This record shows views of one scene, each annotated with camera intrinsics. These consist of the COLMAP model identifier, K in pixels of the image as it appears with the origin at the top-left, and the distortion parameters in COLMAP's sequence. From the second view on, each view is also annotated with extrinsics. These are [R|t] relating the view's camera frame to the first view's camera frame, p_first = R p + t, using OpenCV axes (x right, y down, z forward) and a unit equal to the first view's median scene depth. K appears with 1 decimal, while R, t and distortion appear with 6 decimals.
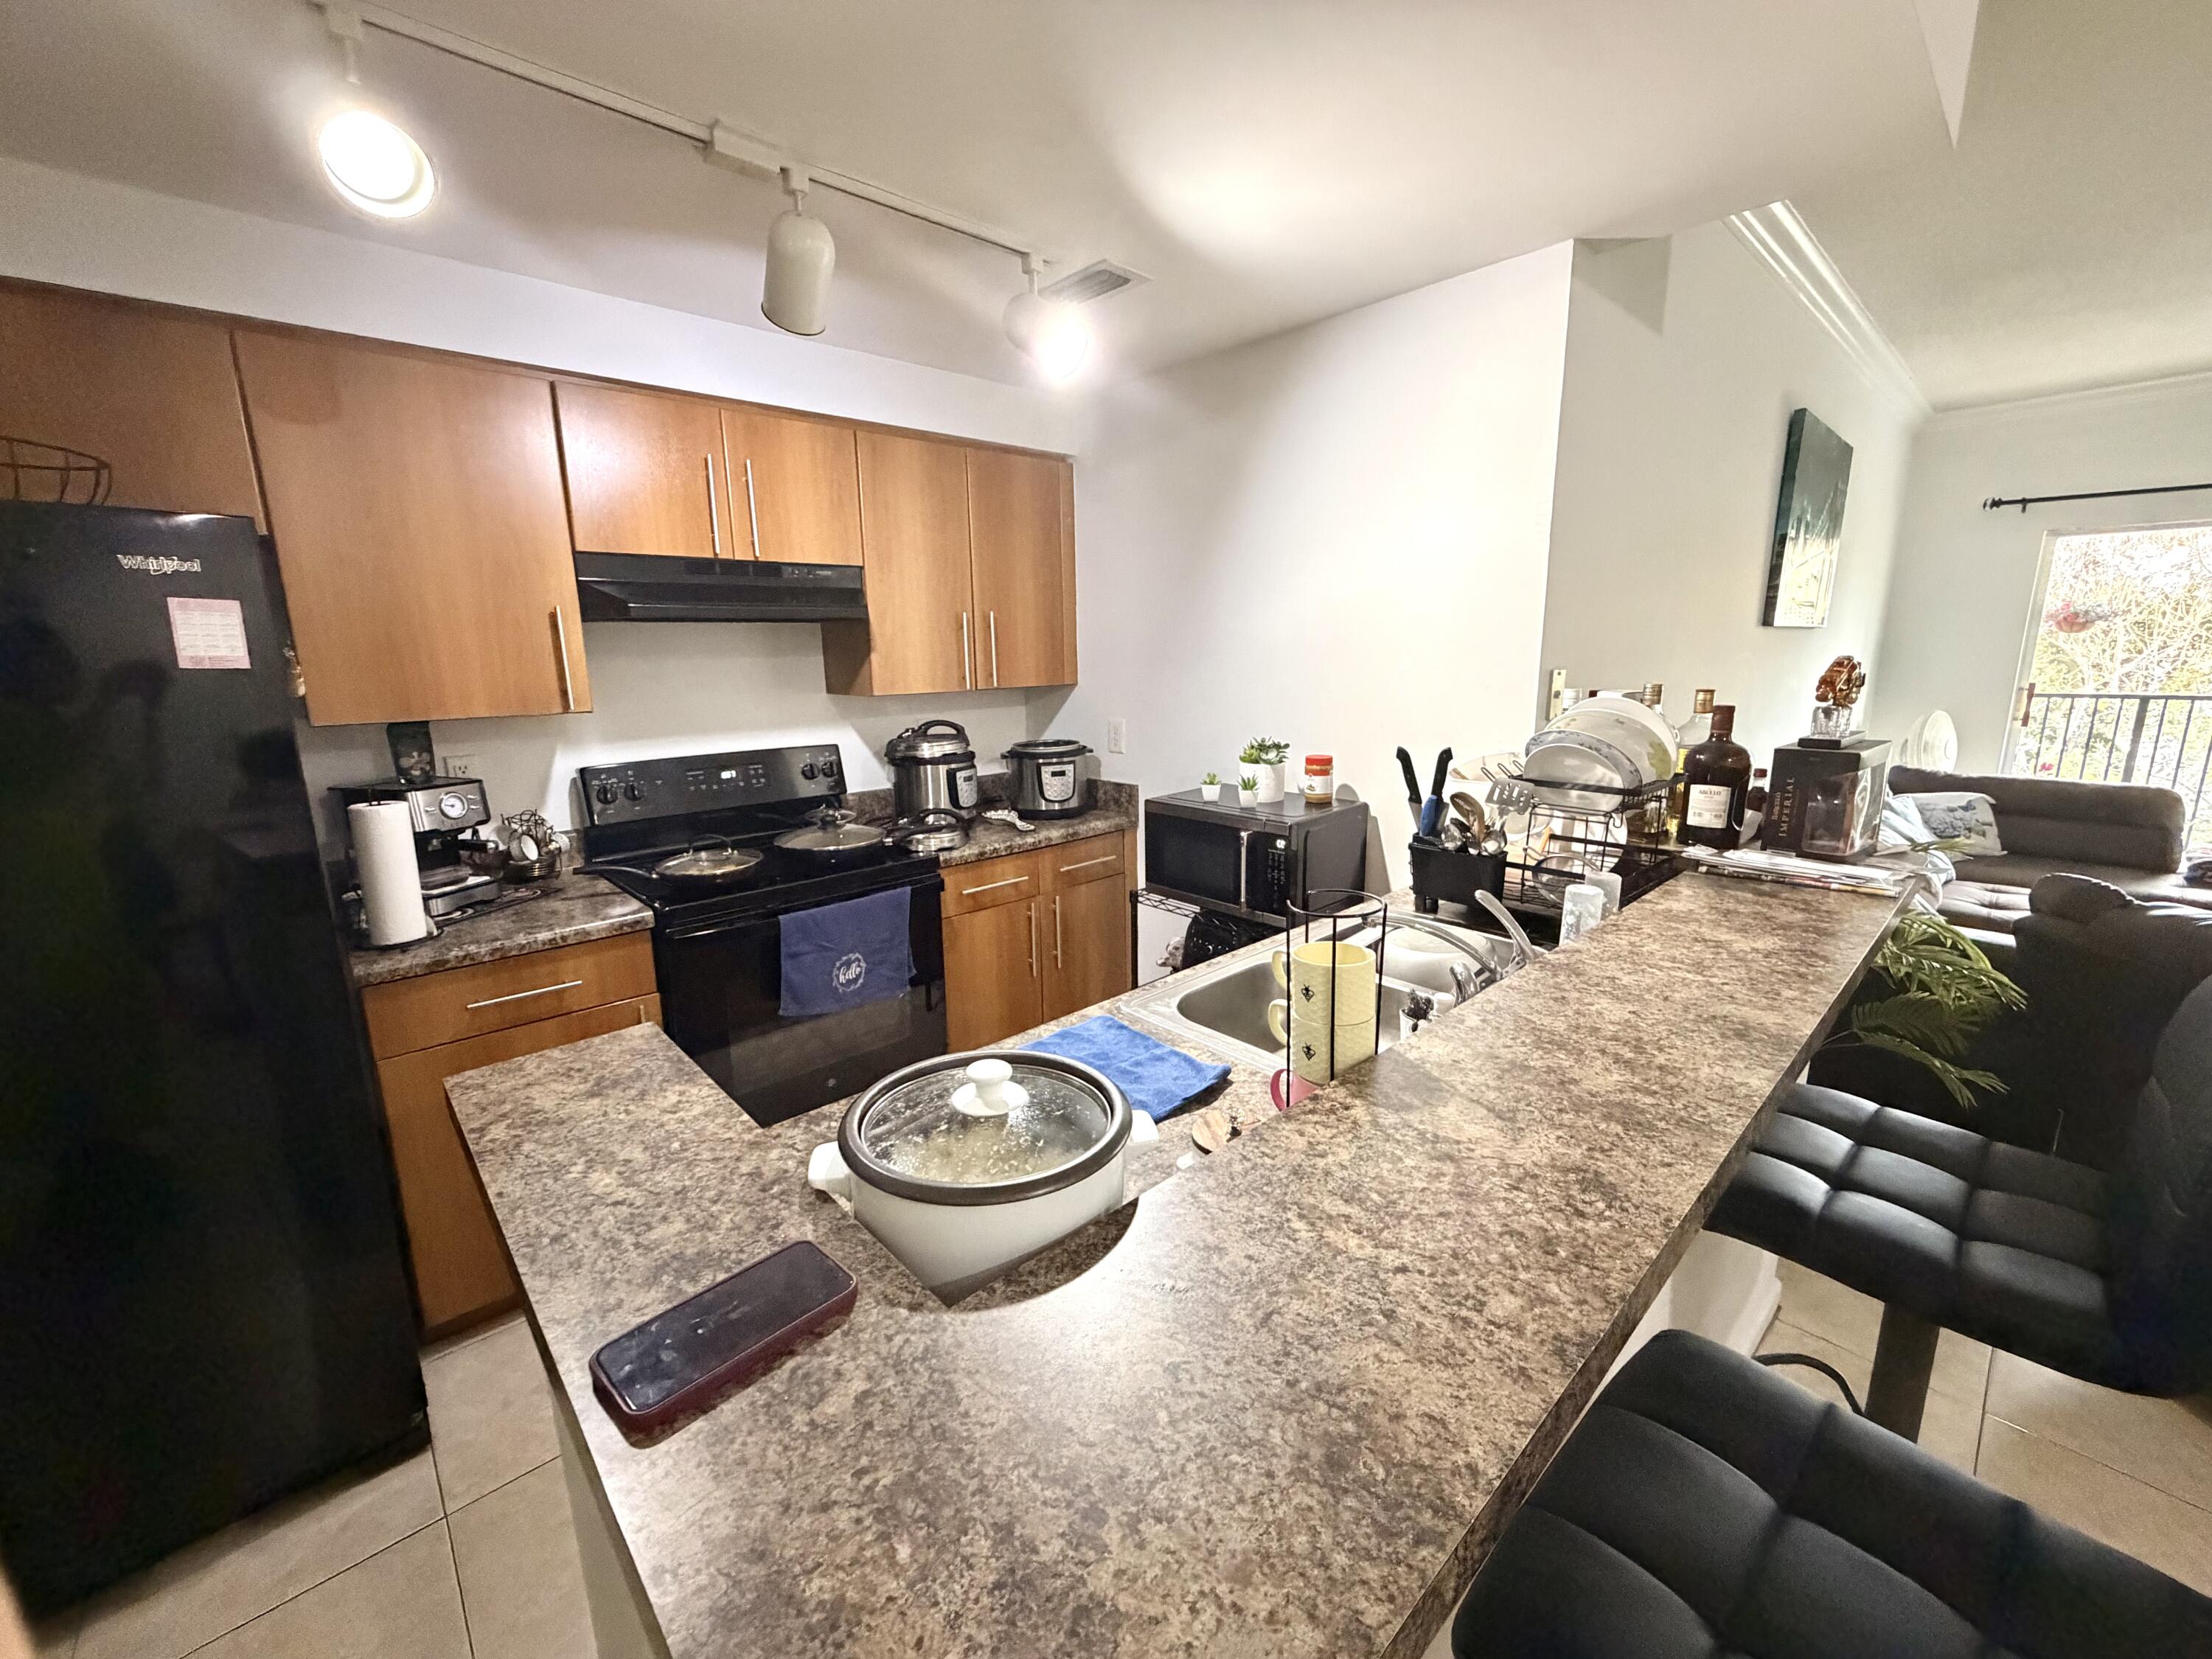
lens RADIAL K [[885.8, 0, 1104.8], [0, 885.8, 826.5], [0, 0, 1]] dist [-0.000542, -0.000050]
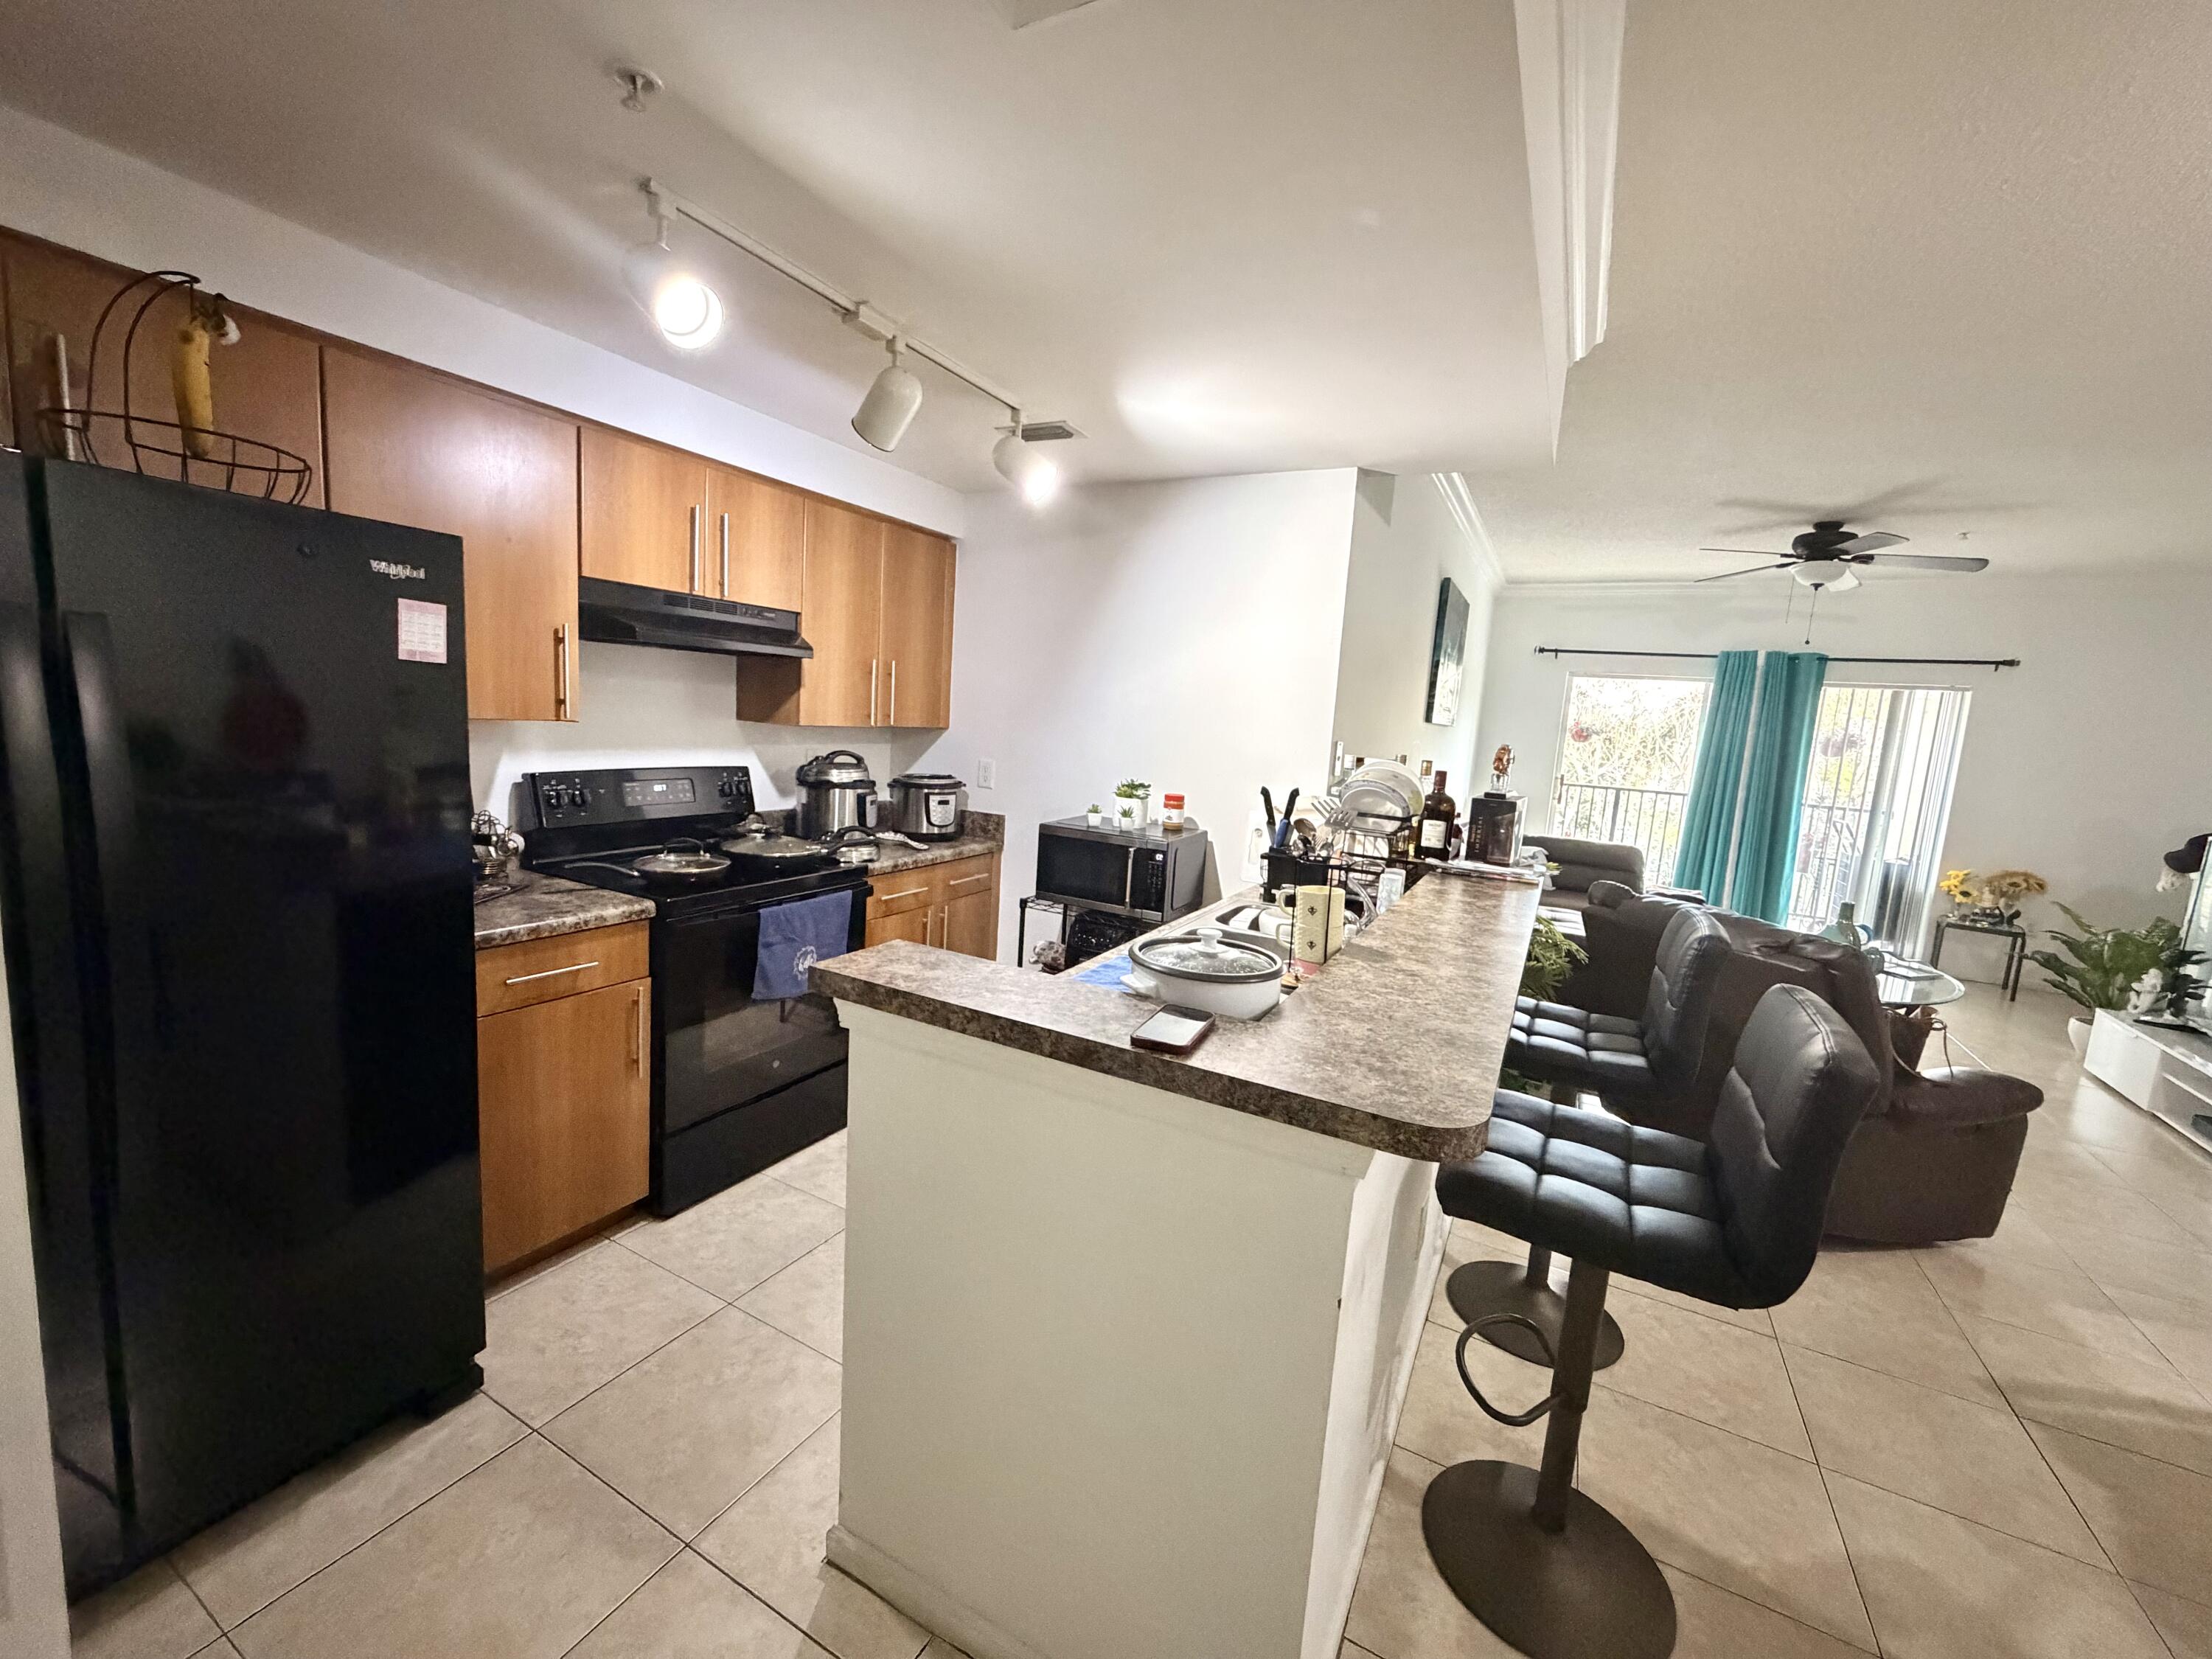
lens RADIAL K [[885.8, 0, 1104.8], [0, 885.8, 826.5], [0, 0, 1]] dist [-0.000542, -0.000050]
pose [[0.939877, 0.034255, 0.339791, -0.304988], [-0.012984, 0.997822, -0.064681, 0.055580], [-0.341266, 0.056380, 0.938274, -0.210486]]
